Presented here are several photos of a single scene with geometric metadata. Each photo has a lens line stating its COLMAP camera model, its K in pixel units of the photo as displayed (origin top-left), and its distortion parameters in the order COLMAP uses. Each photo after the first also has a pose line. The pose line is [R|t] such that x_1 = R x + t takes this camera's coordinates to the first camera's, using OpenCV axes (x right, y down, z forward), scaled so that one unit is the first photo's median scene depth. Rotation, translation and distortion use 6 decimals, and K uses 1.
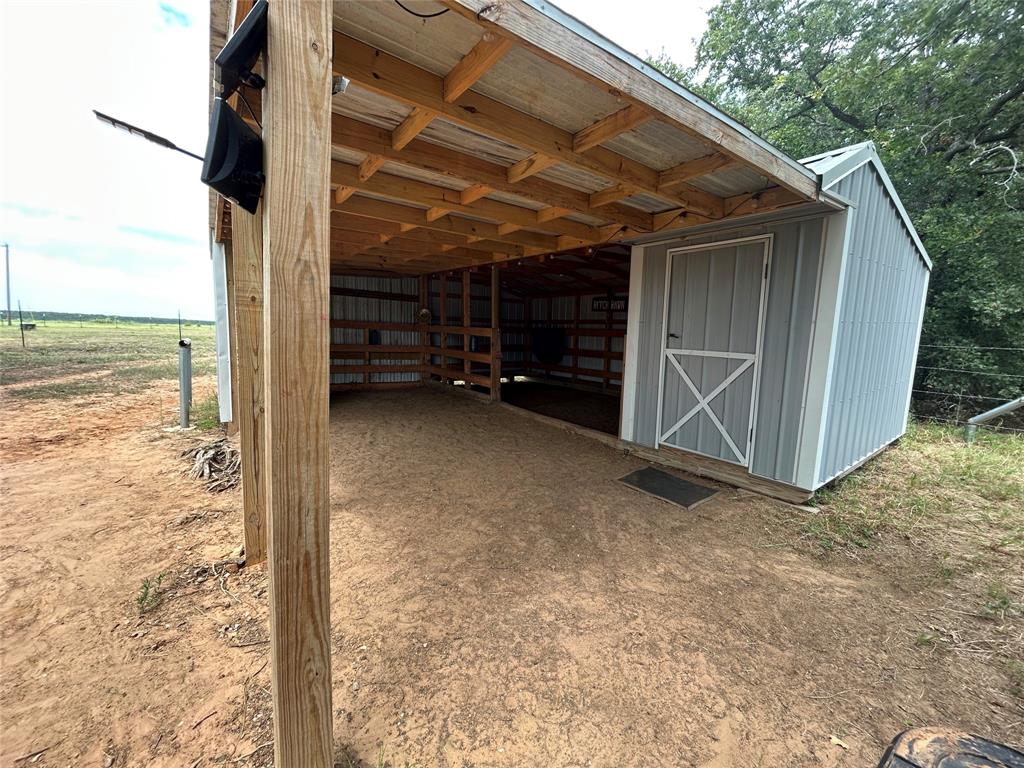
lens RADIAL K [[414.0, 0, 510.5], [0, 414.0, 380.2], [0, 0, 1]] dist [0.002373, -0.000063]
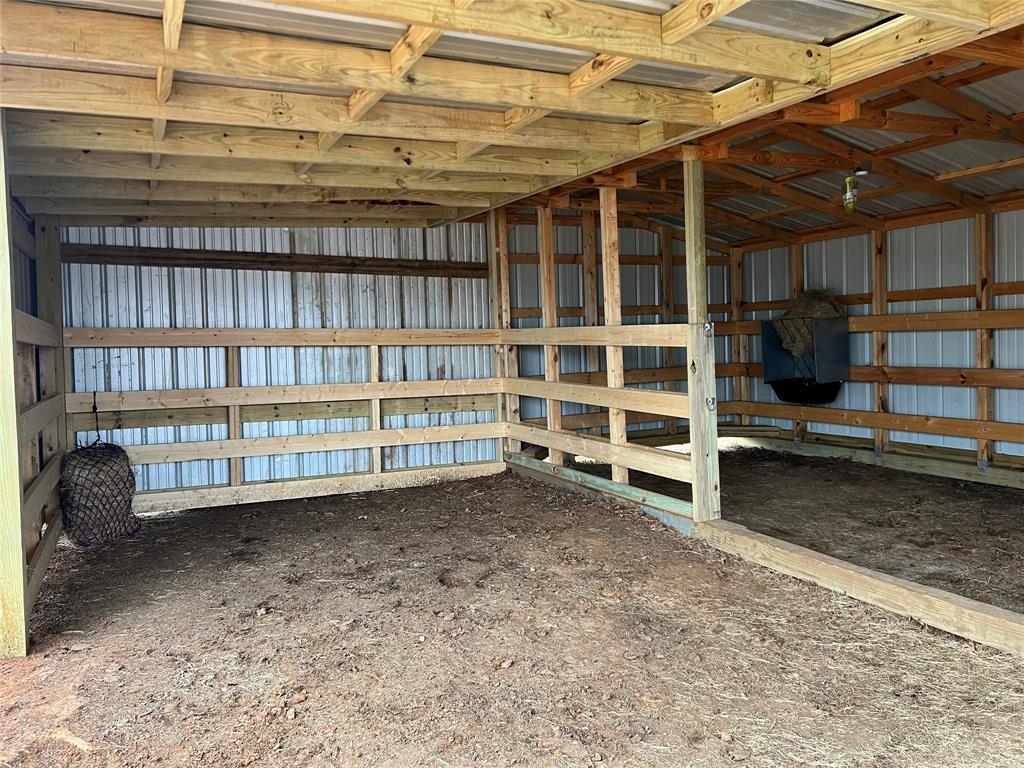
lens RADIAL K [[763.6, 0, 509.3], [0, 763.6, 384.2], [0, 0, 1]] dist [0.038448, -0.004044]
pose [[0.983526, -0.048793, -0.174058, -0.077797], [0.037883, 0.997136, -0.065462, -0.028851], [0.176754, 0.057790, 0.982557, 0.266192]]
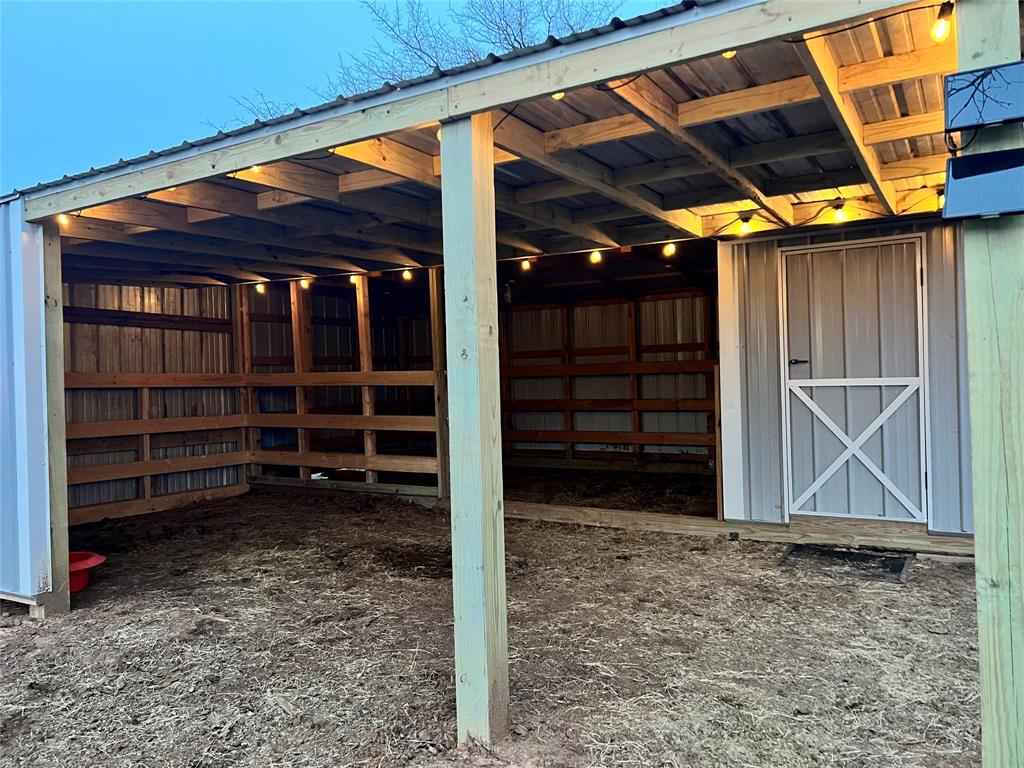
lens RADIAL K [[763.6, 0, 514.2], [0, 763.6, 381.7], [0, 0, 1]] dist [0.038448, -0.004044]
pose [[0.915545, -0.060247, 0.397678, -0.335916], [0.104373, 0.990436, -0.090240, -0.000891], [-0.388438, 0.124126, 0.913076, -0.025694]]
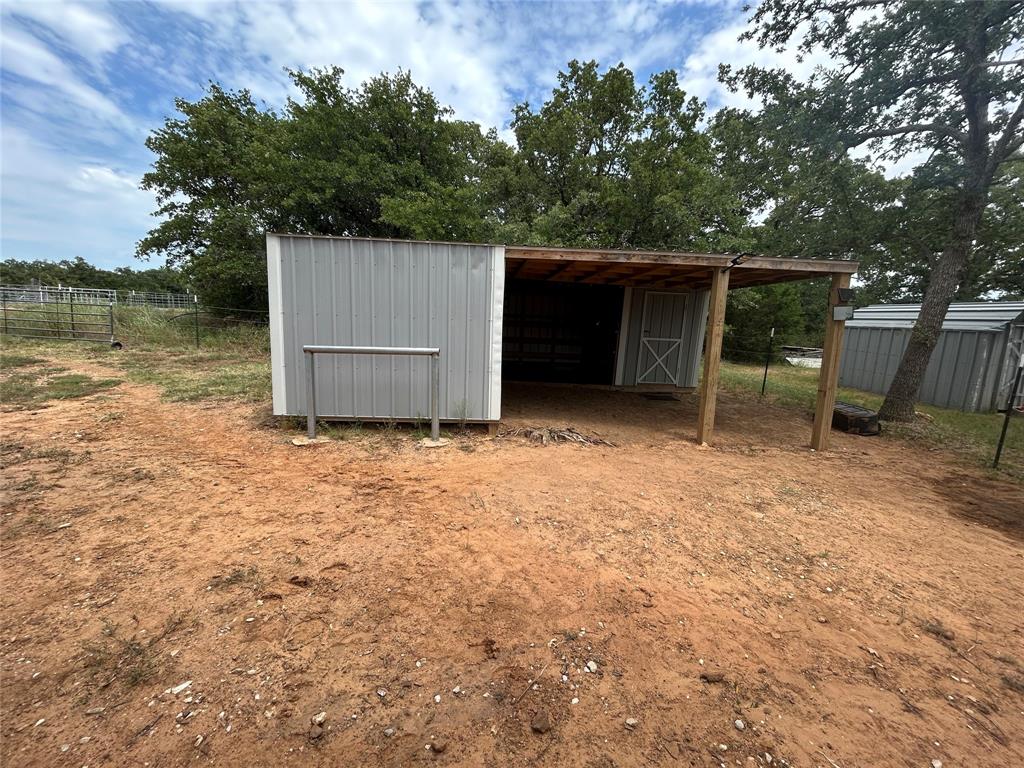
lens RADIAL K [[414.0, 0, 511.1], [0, 414.0, 384.2], [0, 0, 1]] dist [0.002373, -0.000063]
pose [[0.548960, -0.146682, 0.822877, -0.997770], [0.078713, 0.989179, 0.123815, -0.087344], [-0.832134, -0.003199, 0.554566, 0.209663]]
